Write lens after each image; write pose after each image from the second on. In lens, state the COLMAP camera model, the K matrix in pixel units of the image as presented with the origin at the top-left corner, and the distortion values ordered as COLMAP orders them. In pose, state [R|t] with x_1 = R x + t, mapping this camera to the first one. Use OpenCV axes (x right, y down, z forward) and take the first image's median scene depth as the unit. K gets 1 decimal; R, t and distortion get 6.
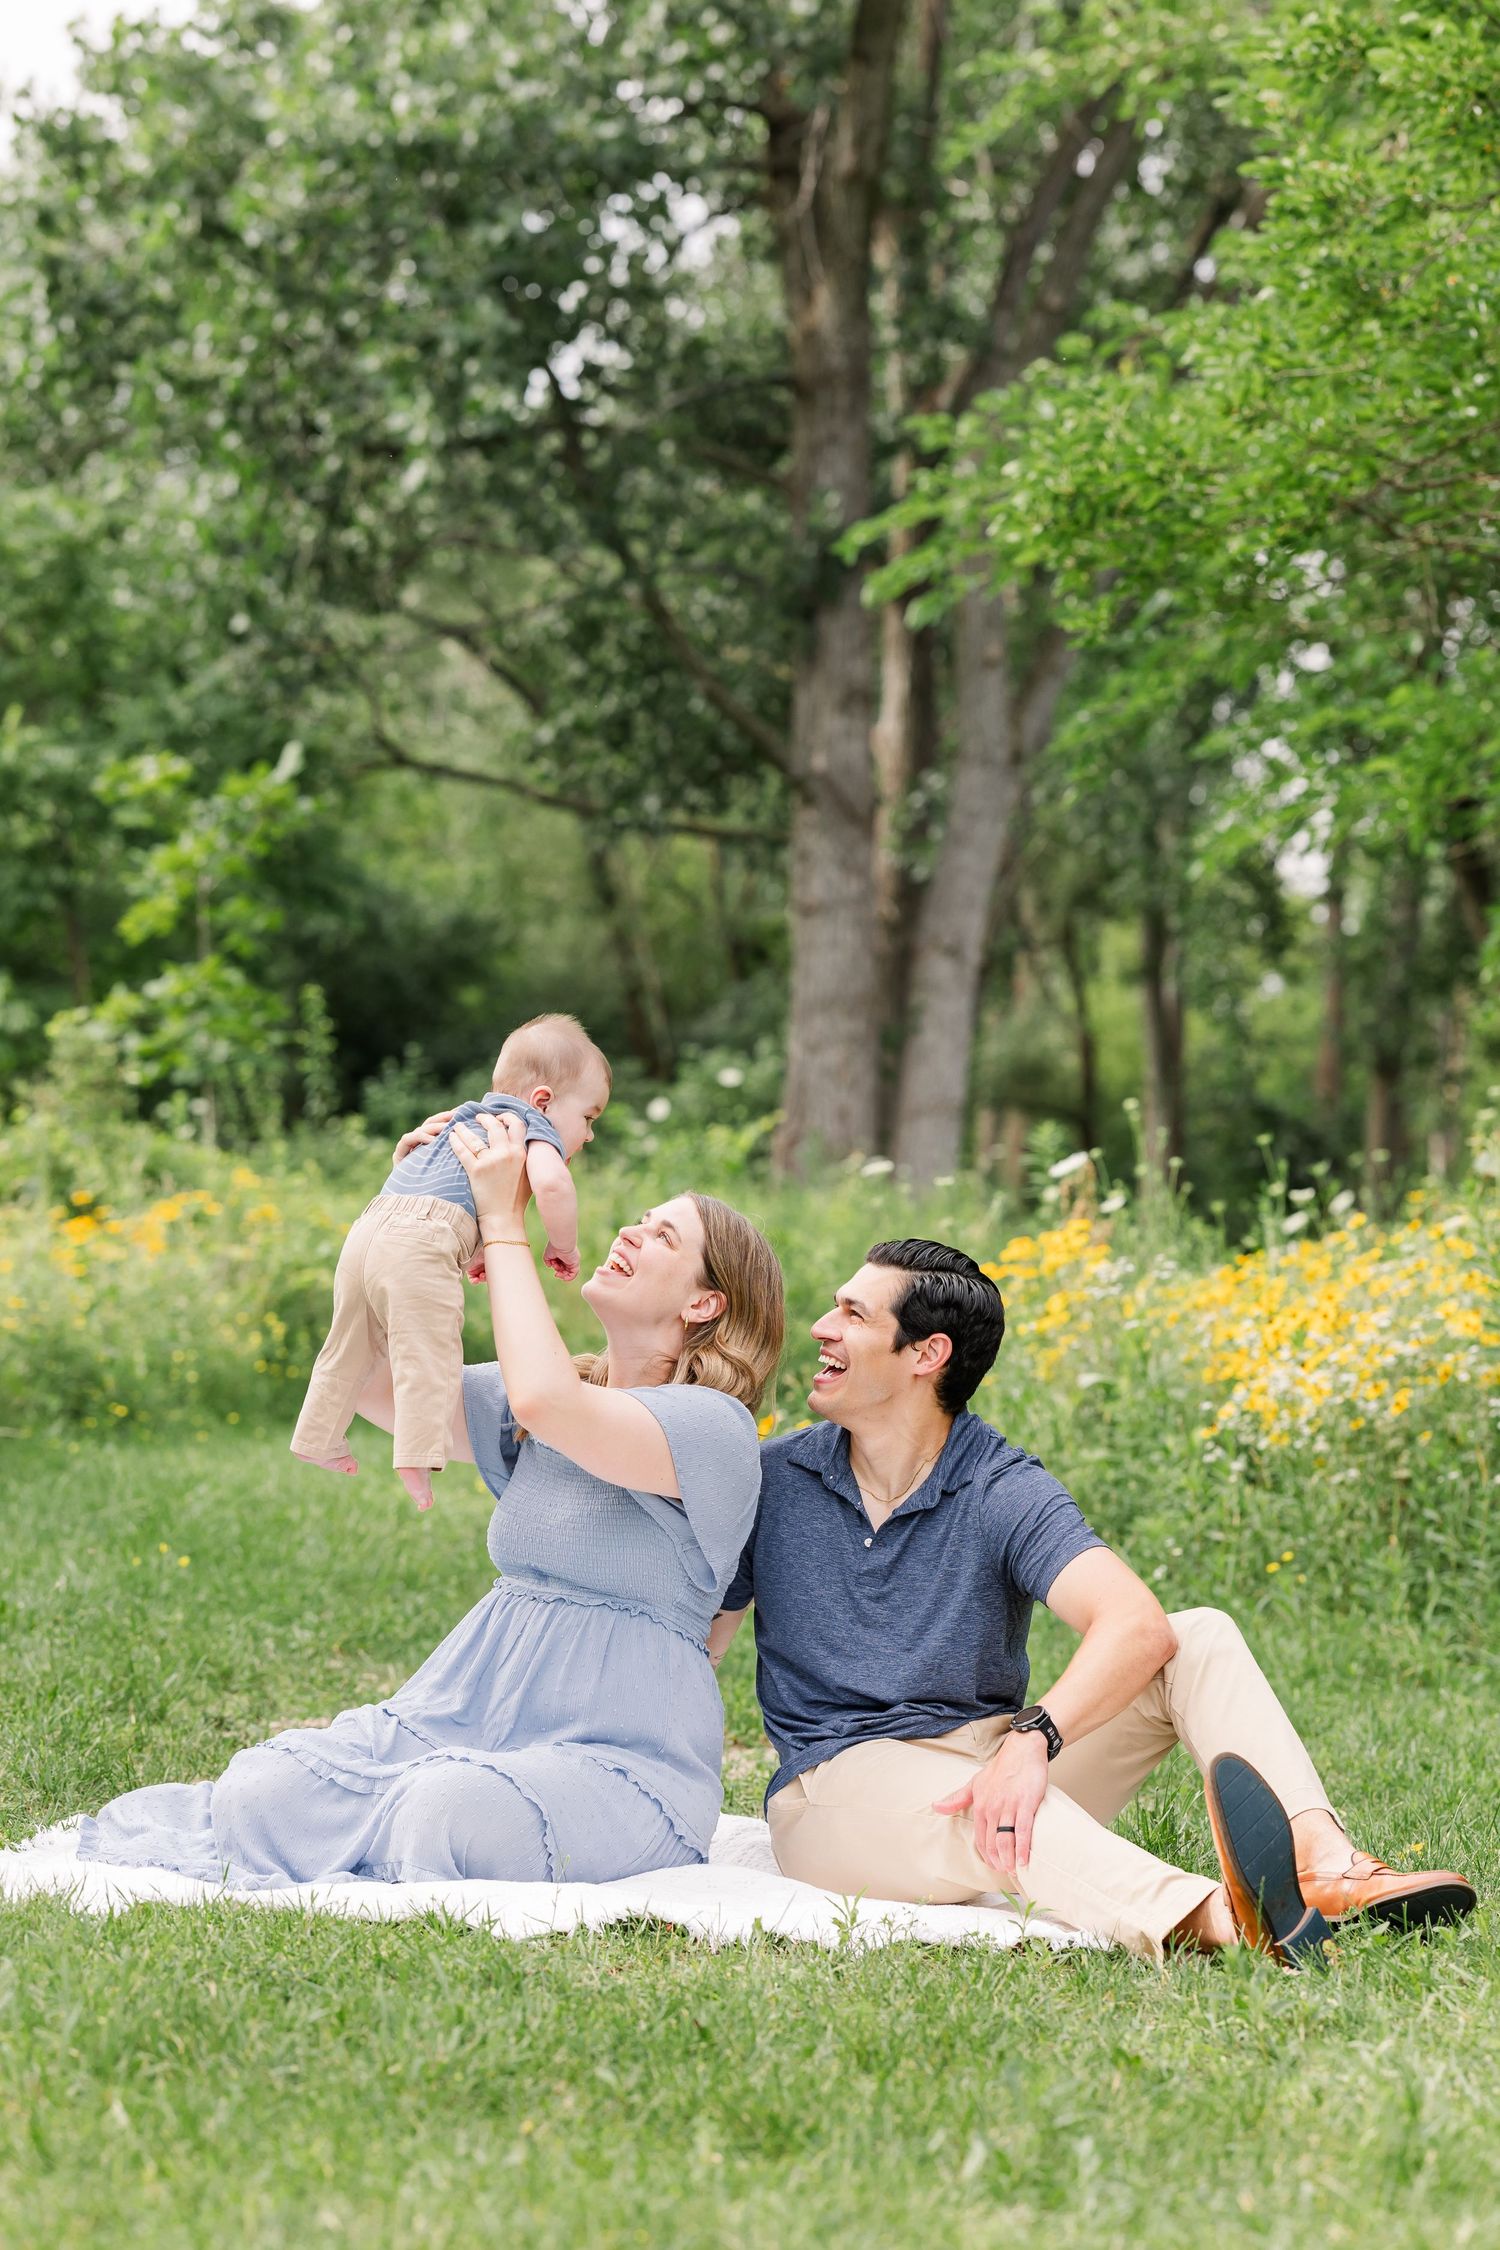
lens RADIAL K [[5315.9, 0, 1028.4], [0, 5315.9, 1210.0], [0, 0, 1]] dist [0.024387, 0.193075]
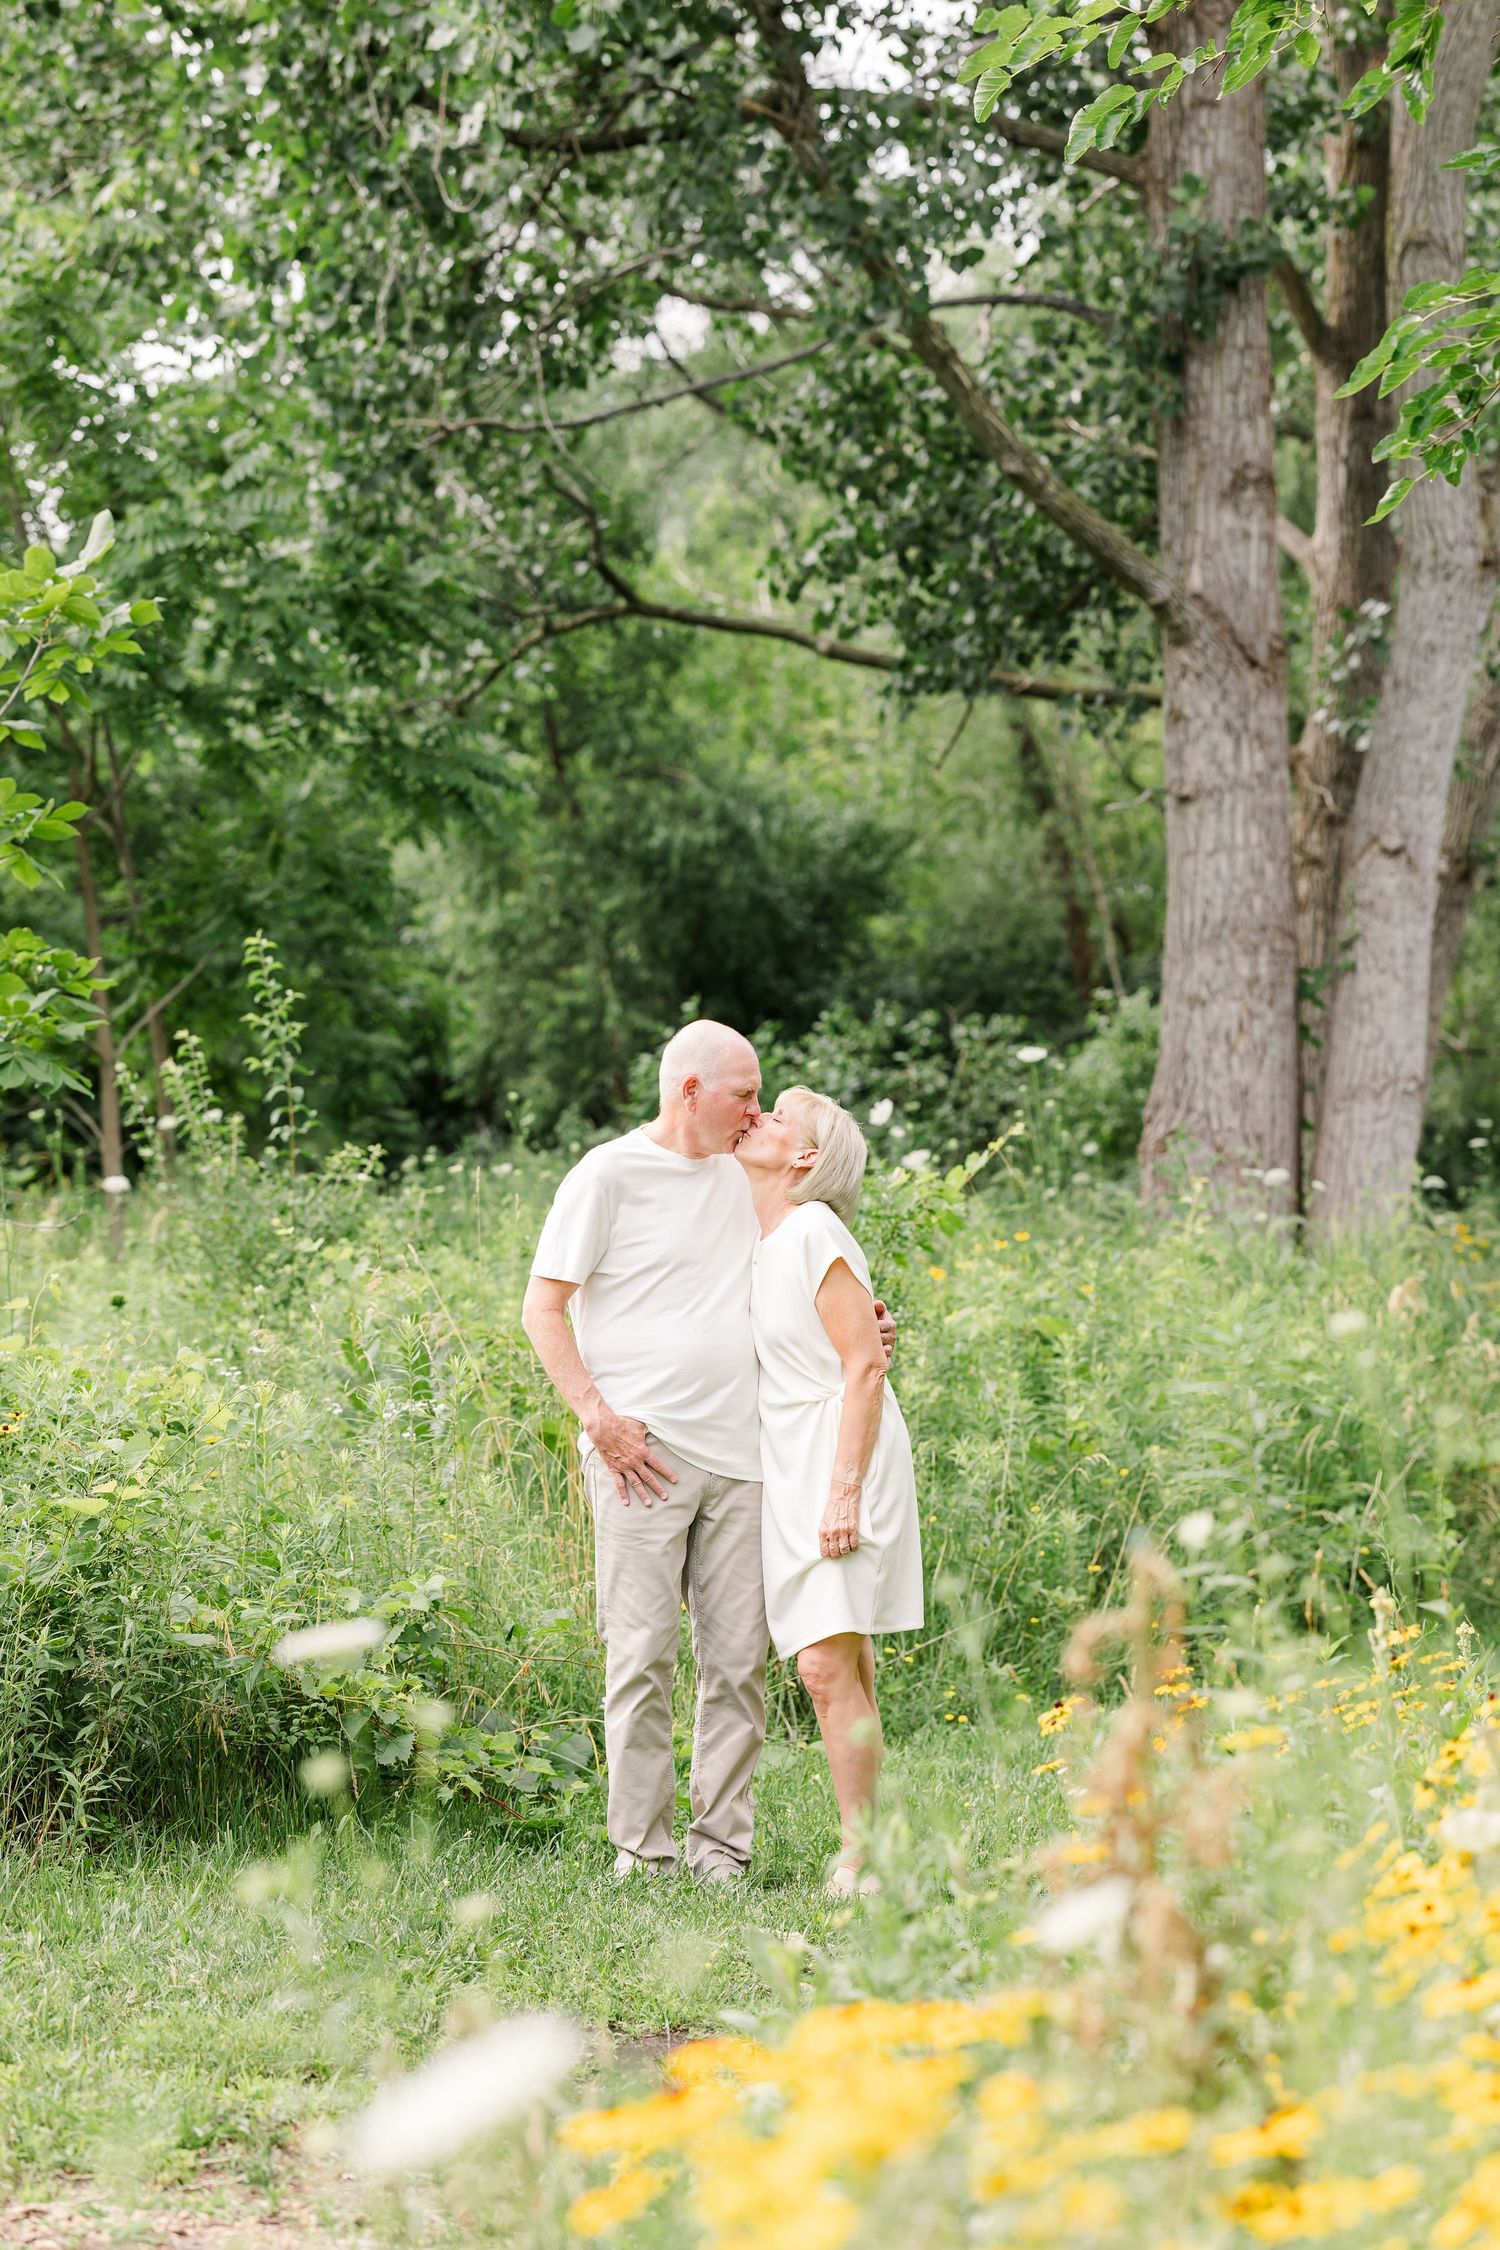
lens RADIAL K [[5726.8, 0, 745.4], [0, 5726.8, 1122.5], [0, 0, 1]] dist [-0.065290, 0.560251]
pose [[0.988926, -0.011644, -0.147954, 0.017373], [0.011157, 0.999929, -0.004126, -0.019360], [0.147992, 0.002430, 0.988986, 0.412090]]
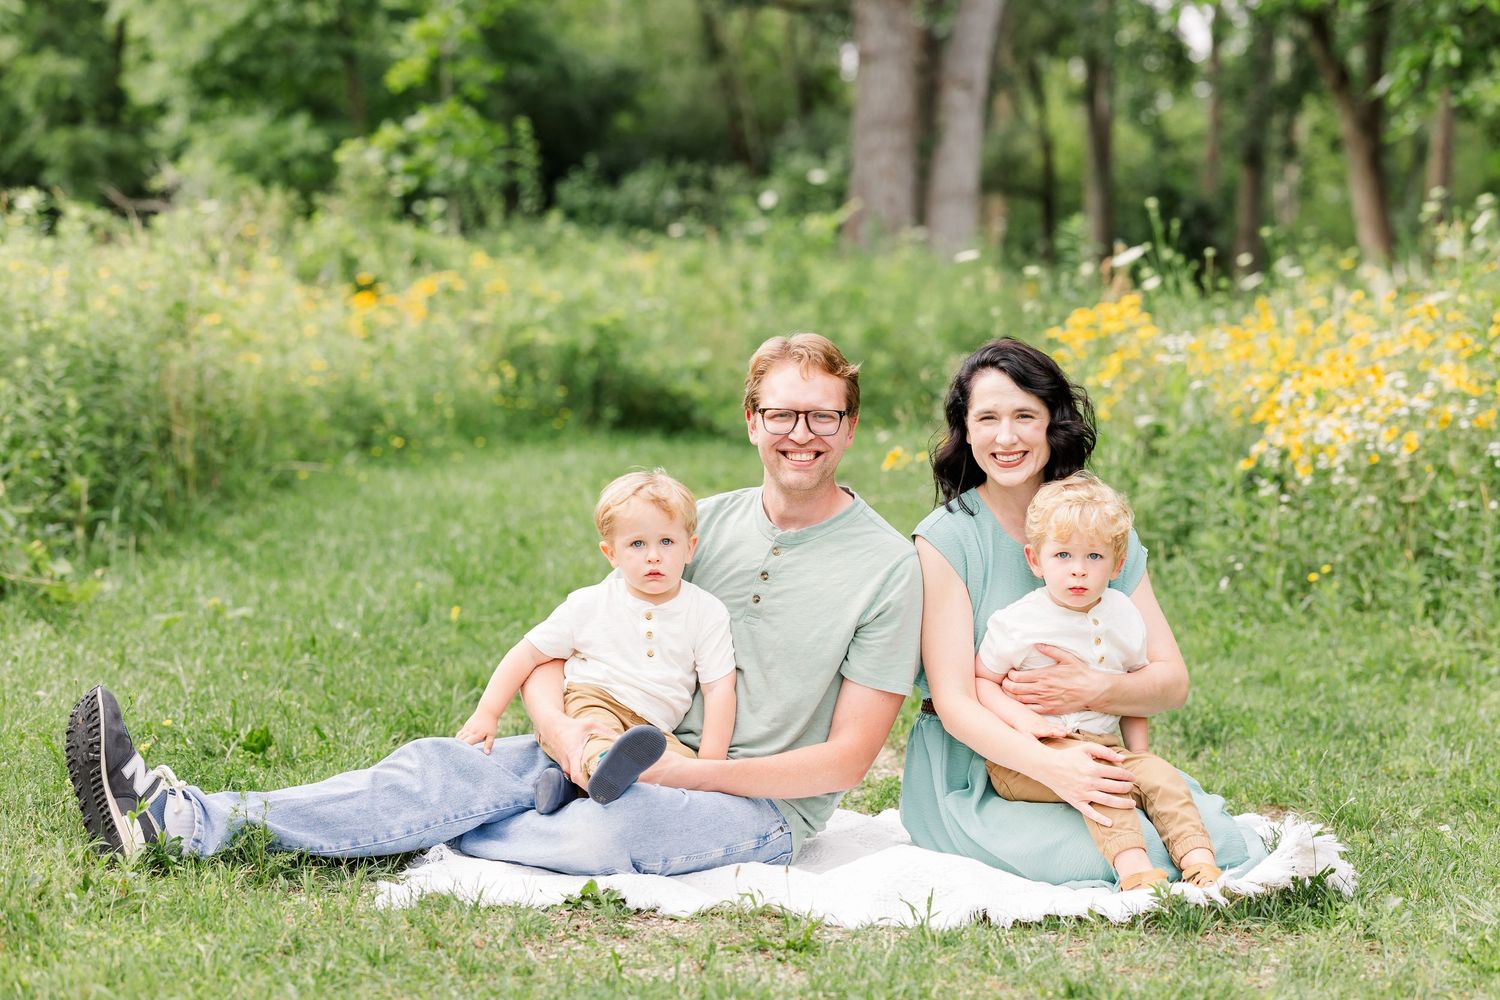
lens RADIAL K [[3544.0, 0, 914.8], [0, 3544.0, 433.5], [0, 0, 1]] dist [0.024387, 0.193075]
pose [[0.999609, -0.016627, -0.022469, -0.013495], [0.017735, 0.998589, 0.050045, -0.004917], [0.021605, -0.050424, 0.998494, 0.073119]]
